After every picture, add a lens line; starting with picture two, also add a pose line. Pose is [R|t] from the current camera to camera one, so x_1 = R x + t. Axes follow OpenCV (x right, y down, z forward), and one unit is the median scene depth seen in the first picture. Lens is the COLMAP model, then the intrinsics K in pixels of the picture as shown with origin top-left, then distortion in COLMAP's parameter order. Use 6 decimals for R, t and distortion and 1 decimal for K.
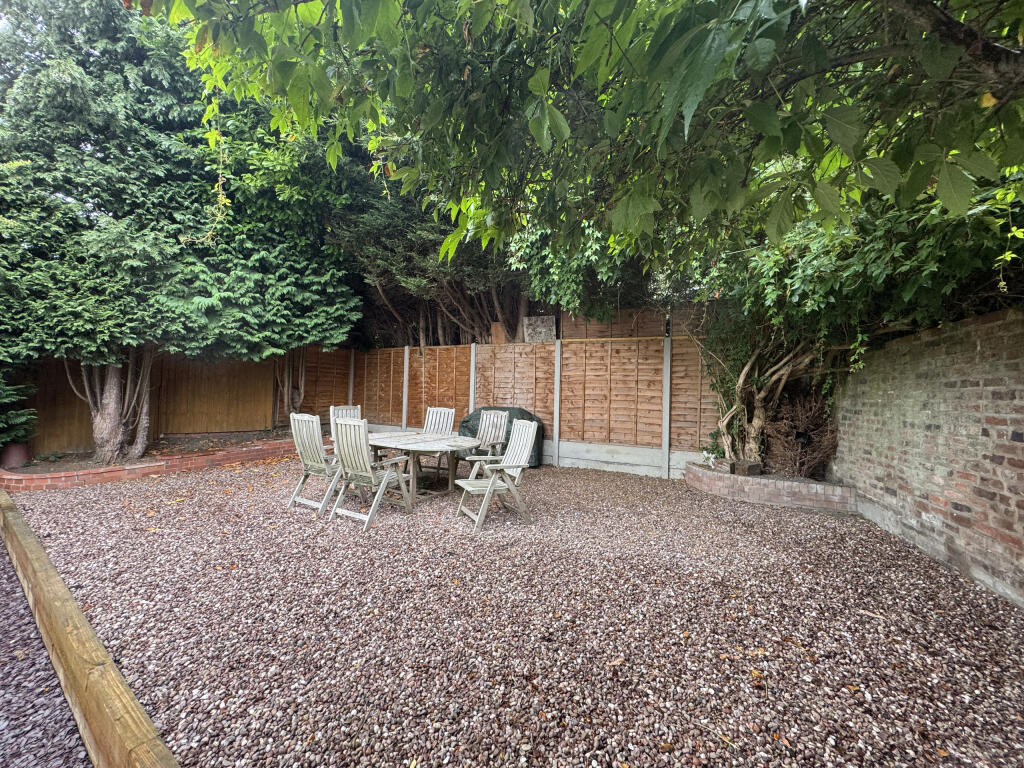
lens RADIAL K [[406.0, 0, 512.7], [0, 406.0, 386.5], [0, 0, 1]] dist [0.000260, 0.000516]
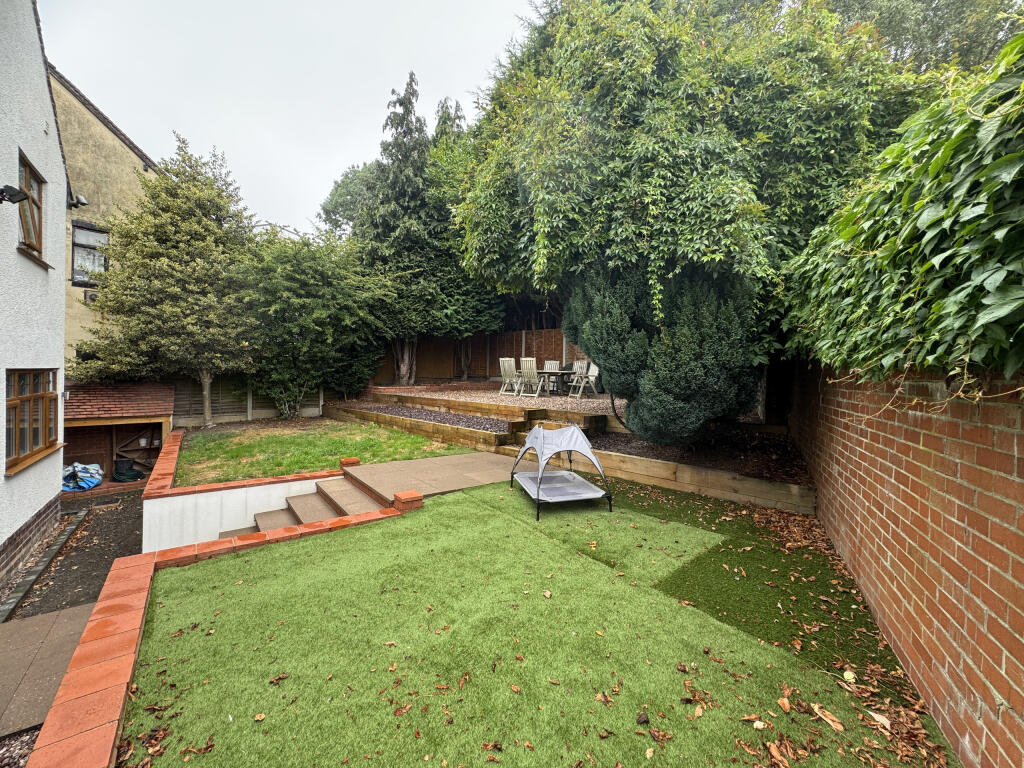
lens RADIAL K [[406.0, 0, 512.7], [0, 406.0, 384.2], [0, 0, 1]] dist [0.000260, 0.000516]
pose [[0.986297, -0.006635, -0.164848, -0.044693], [0.011750, 0.999479, 0.030073, 0.106717], [0.164562, -0.031598, 0.985860, -0.985547]]
